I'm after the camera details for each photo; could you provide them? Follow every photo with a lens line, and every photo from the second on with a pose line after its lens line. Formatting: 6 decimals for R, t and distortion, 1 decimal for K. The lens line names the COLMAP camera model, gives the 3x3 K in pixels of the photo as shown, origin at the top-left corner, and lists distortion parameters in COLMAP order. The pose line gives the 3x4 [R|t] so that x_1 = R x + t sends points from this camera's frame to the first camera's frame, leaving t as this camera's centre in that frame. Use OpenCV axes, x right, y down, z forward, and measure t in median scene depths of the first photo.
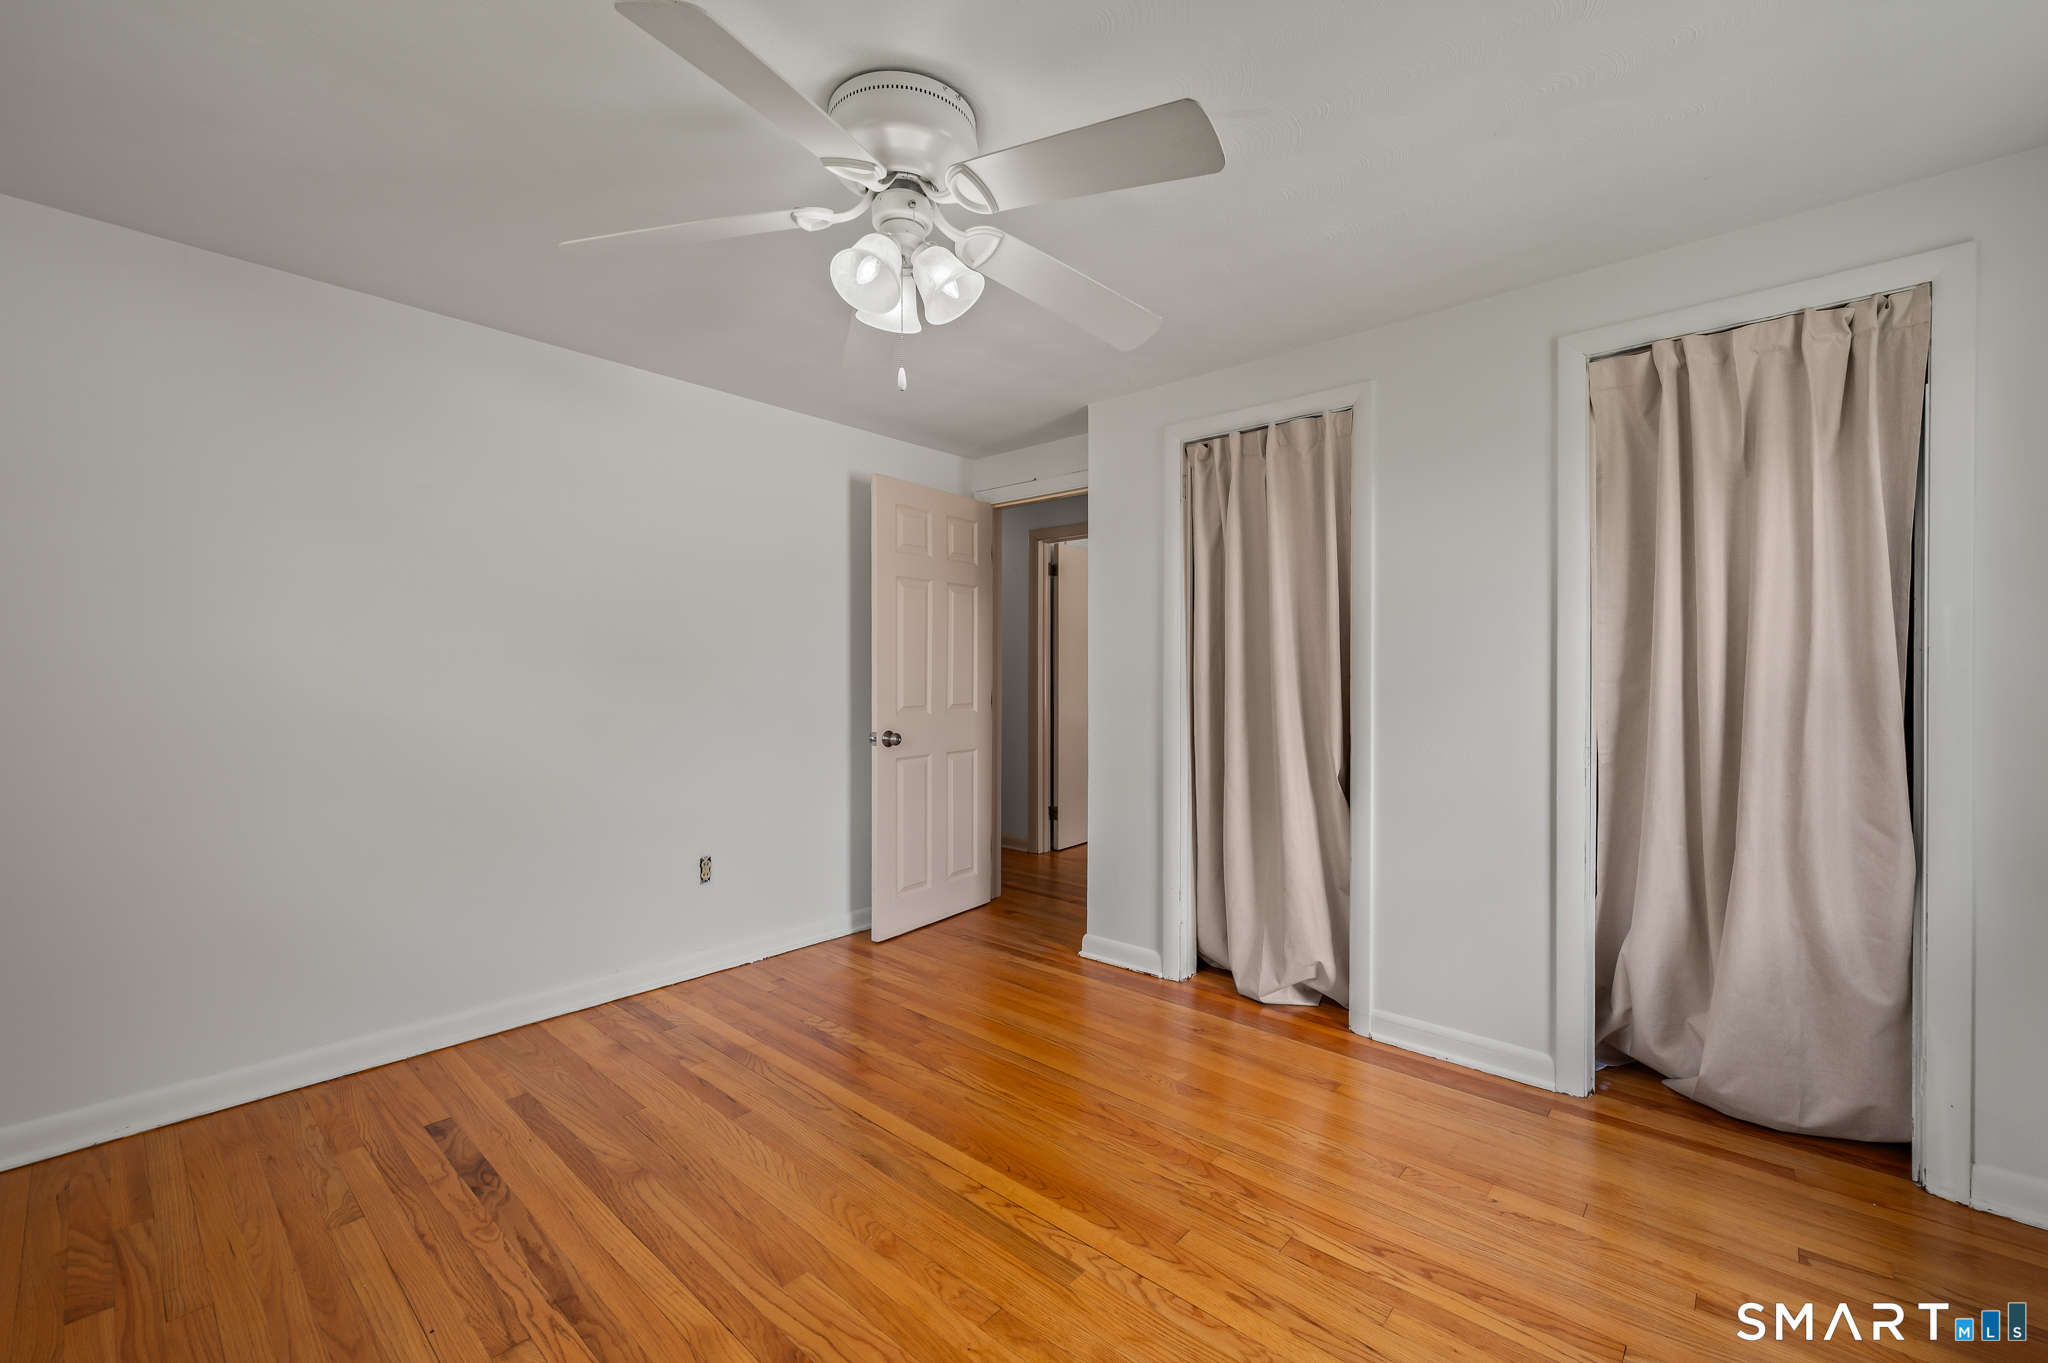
lens RADIAL K [[821.8, 0, 1031.2], [0, 821.8, 673.8], [0, 0, 1]] dist [0.000392, -0.000220]
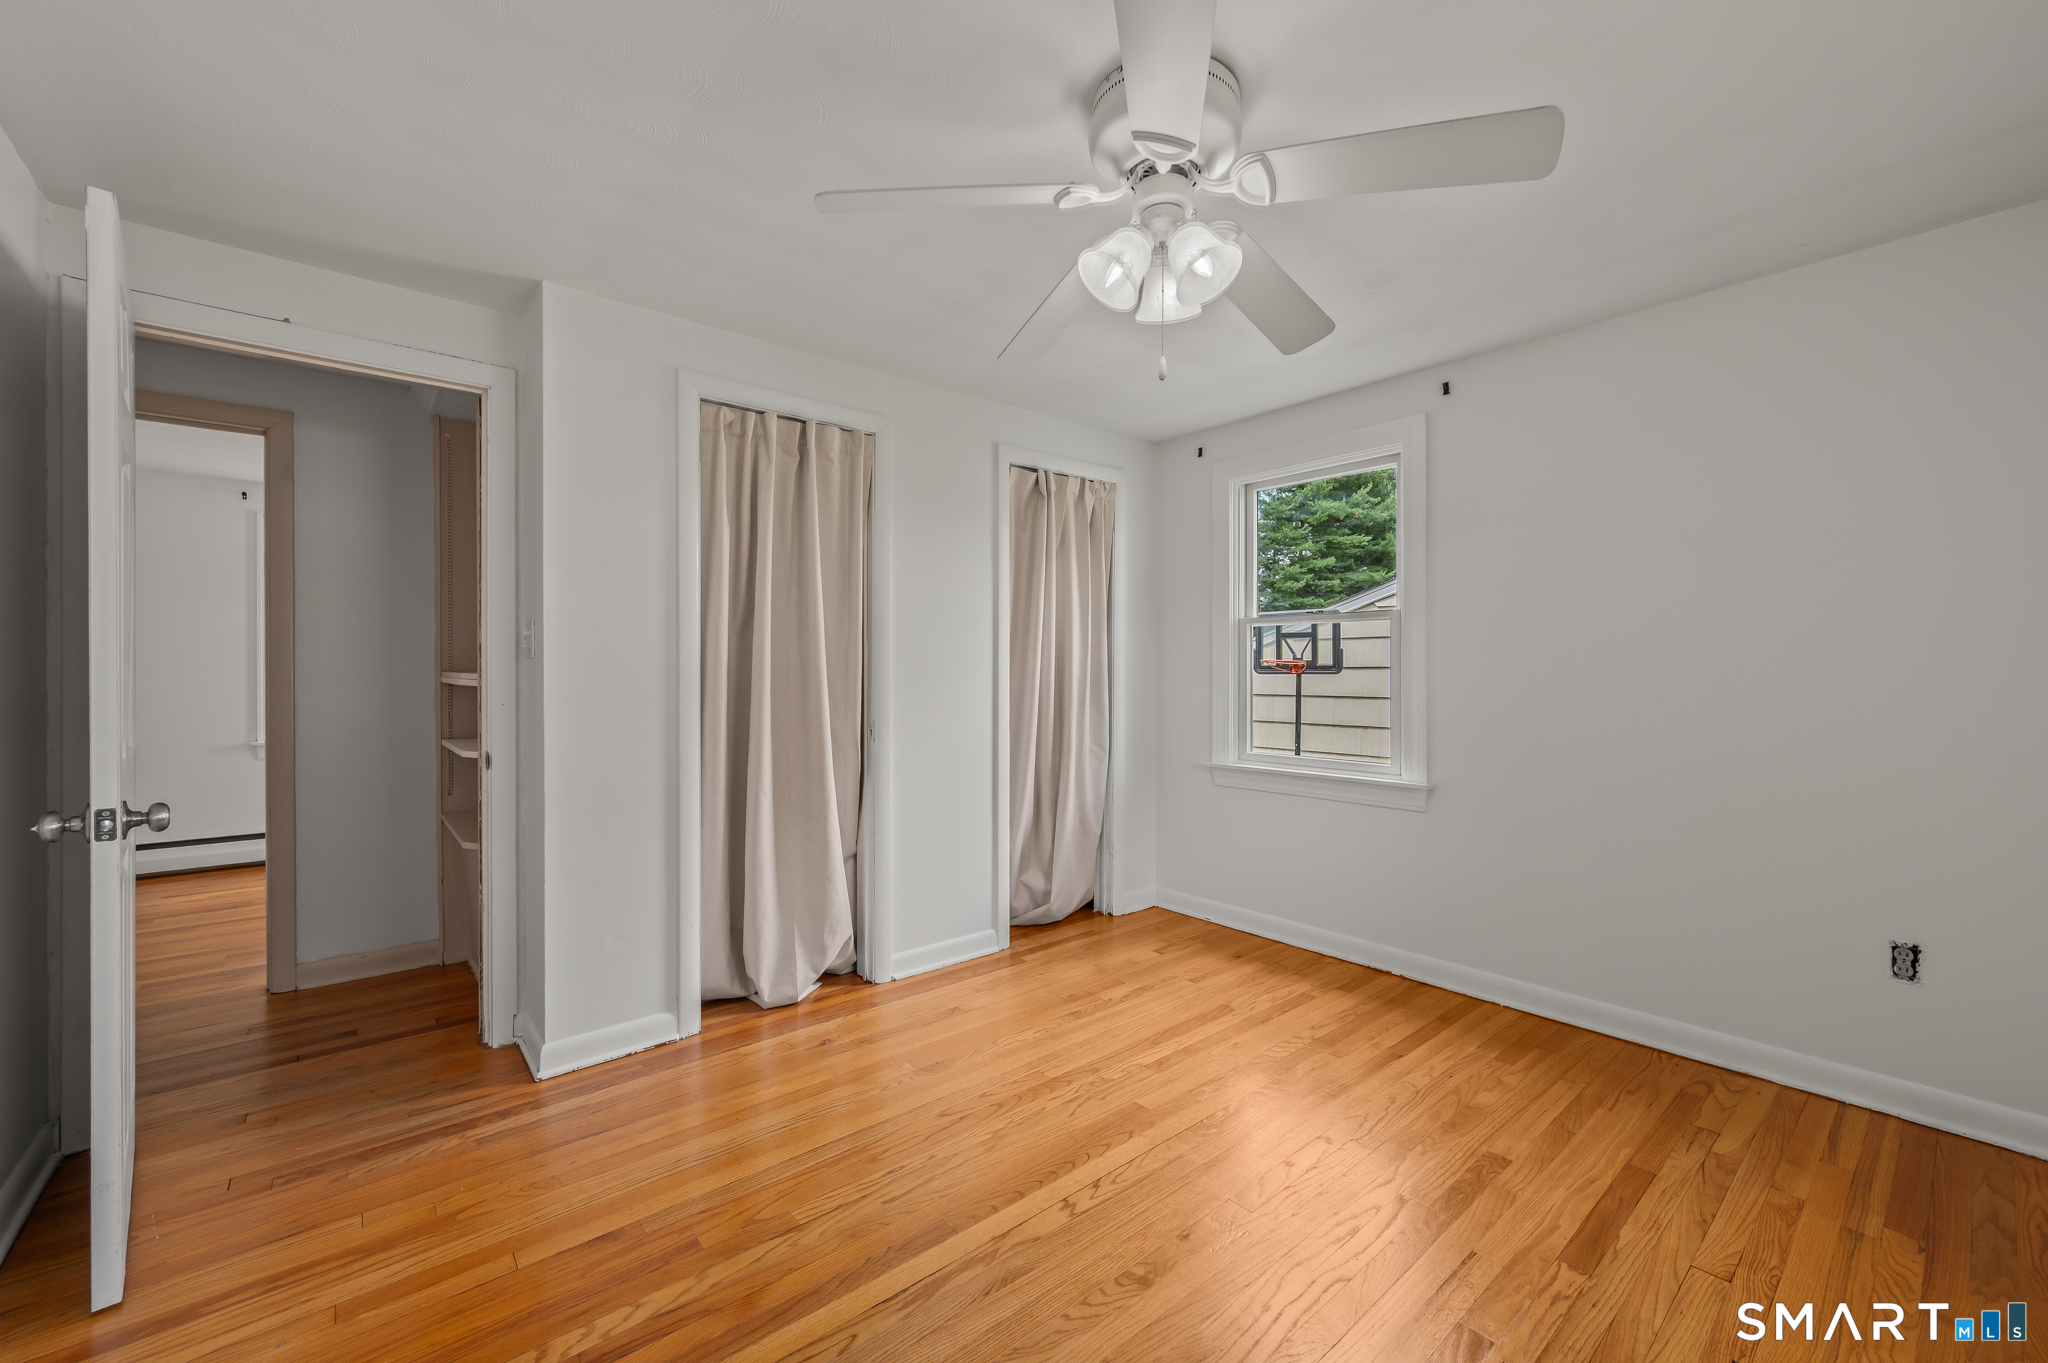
lens RADIAL K [[821.8, 0, 1031.2], [0, 821.8, 673.8], [0, 0, 1]] dist [0.000392, -0.000220]
pose [[0.144943, -0.002146, 0.989438, -0.781831], [0.000070, 0.999998, 0.002158, 0.003584], [-0.989440, -0.000243, 0.144943, 0.691547]]
